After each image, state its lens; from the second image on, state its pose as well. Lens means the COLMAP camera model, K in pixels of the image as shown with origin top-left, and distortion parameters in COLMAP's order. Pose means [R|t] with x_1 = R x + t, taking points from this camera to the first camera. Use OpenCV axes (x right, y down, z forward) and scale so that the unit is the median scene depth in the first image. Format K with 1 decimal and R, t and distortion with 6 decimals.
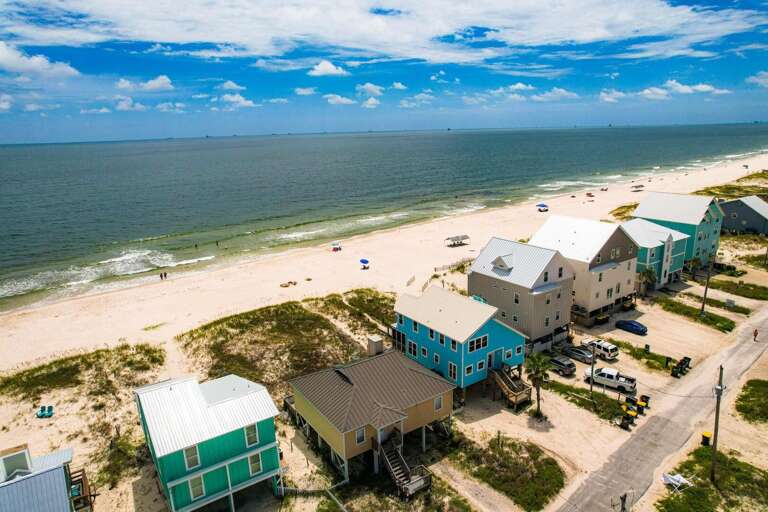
lens RADIAL K [[491.0, 0, 384.0], [0, 491.0, 256.0], [0, 0, 1]] dist [-0.076605, 0.066770]
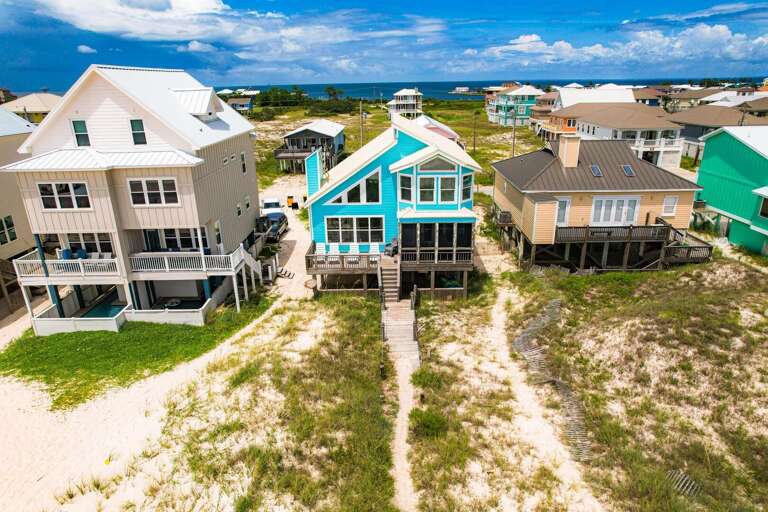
lens RADIAL K [[491.0, 0, 384.0], [0, 491.0, 256.0], [0, 0, 1]] dist [-0.076605, 0.066770]
pose [[-0.818503, -0.154087, 0.553453, -0.161509], [0.183612, 0.842672, 0.506152, -0.067366], [-0.544371, 0.515908, -0.661438, 1.307467]]
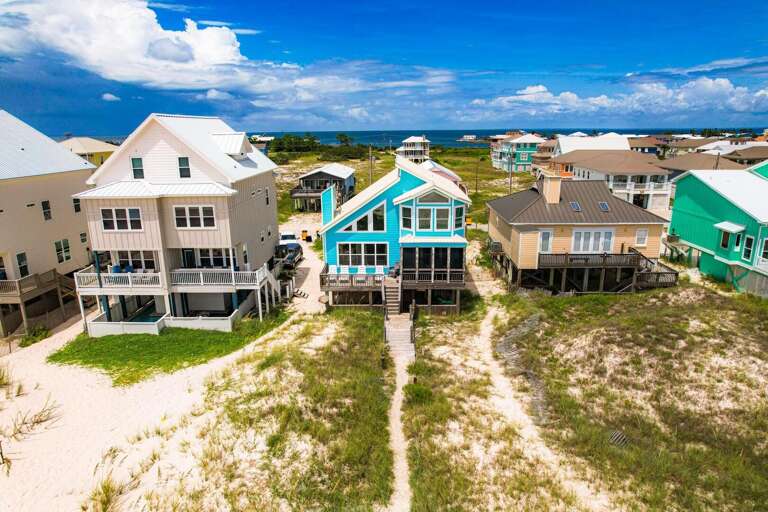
lens RADIAL K [[491.0, 0, 384.0], [0, 491.0, 256.0], [0, 0, 1]] dist [-0.076605, 0.066770]
pose [[-0.807051, -0.113288, 0.579512, -0.208451], [0.180467, 0.887140, 0.424751, -0.080104], [-0.562228, 0.447379, -0.695523, 1.364190]]
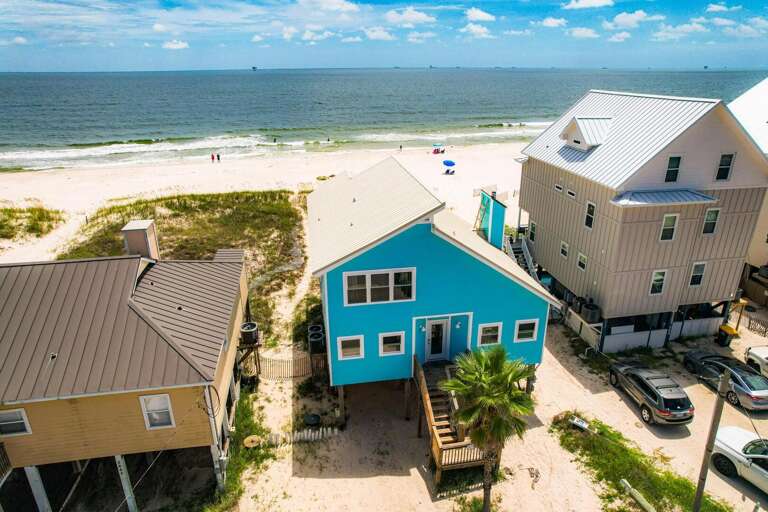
lens RADIAL K [[491.0, 0, 384.0], [0, 491.0, 256.0], [0, 0, 1]] dist [-0.076605, 0.066770]
pose [[0.907929, 0.172492, -0.381984, 0.273811], [-0.123465, 0.981017, 0.149536, 0.079926], [0.400527, -0.088607, 0.911991, 0.531731]]
